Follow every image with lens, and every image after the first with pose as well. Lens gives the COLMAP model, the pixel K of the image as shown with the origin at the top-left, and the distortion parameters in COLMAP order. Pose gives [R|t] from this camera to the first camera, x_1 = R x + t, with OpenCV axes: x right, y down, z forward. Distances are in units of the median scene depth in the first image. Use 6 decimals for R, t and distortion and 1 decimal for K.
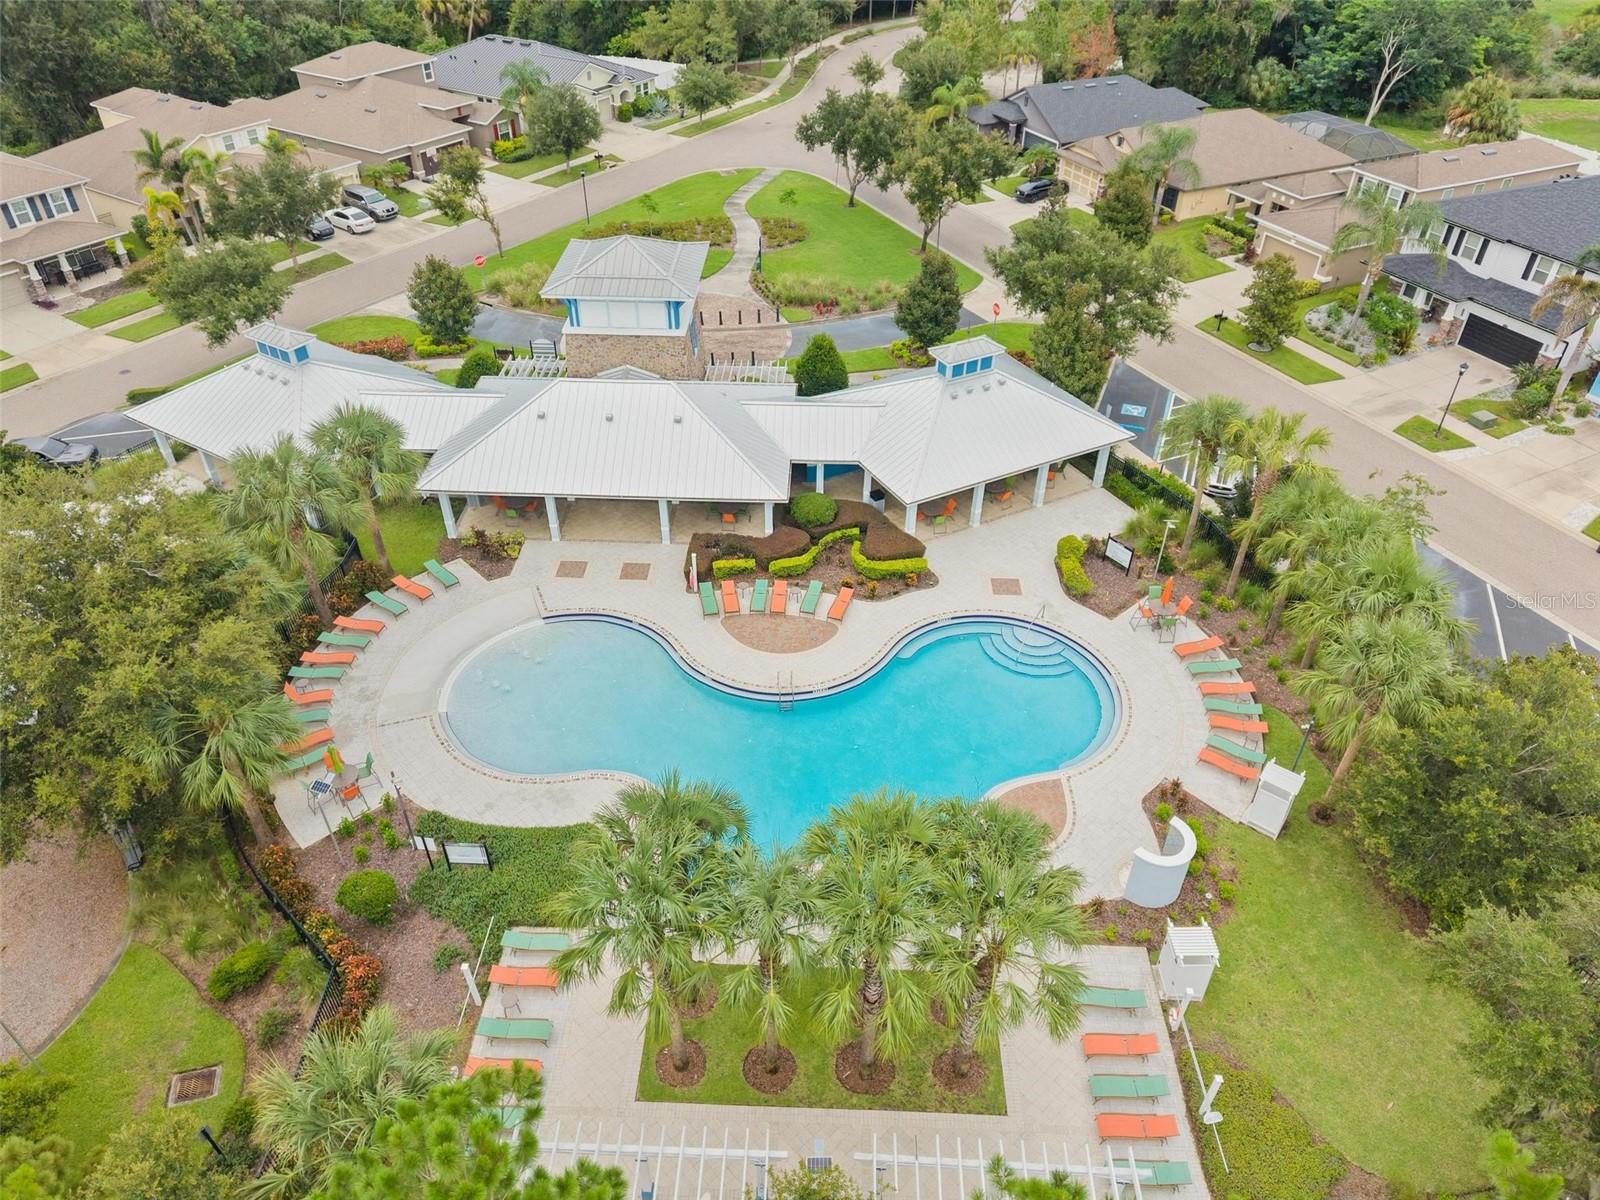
lens RADIAL K [[1070.6, 0, 800.0], [0, 1070.6, 600.0], [0, 0, 1]] dist [0.022906, -0.022132]
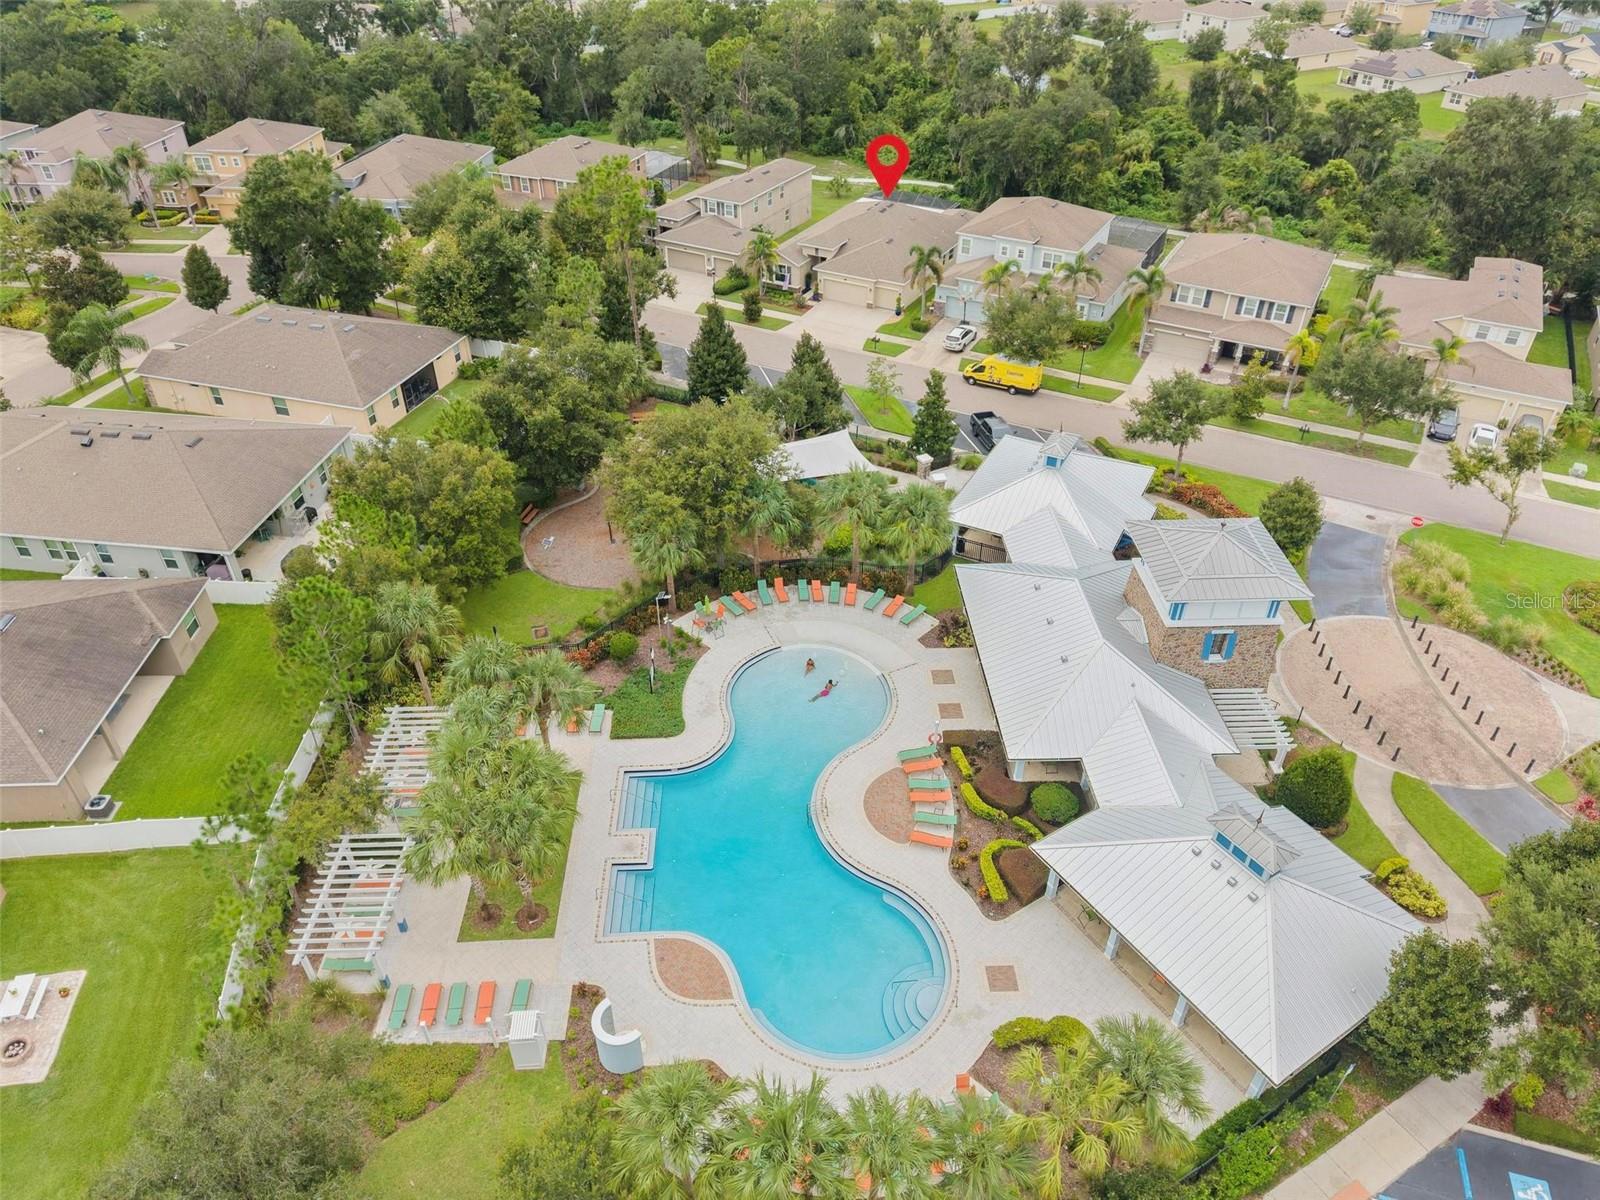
lens RADIAL K [[1070.6, 0, 800.0], [0, 1070.6, 600.0], [0, 0, 1]] dist [0.022906, -0.022132]
pose [[0.075975, 0.595813, -0.799521, 0.757768], [-0.613226, 0.660189, 0.433709, -0.553292], [0.786245, 0.457336, 0.415526, 0.298329]]
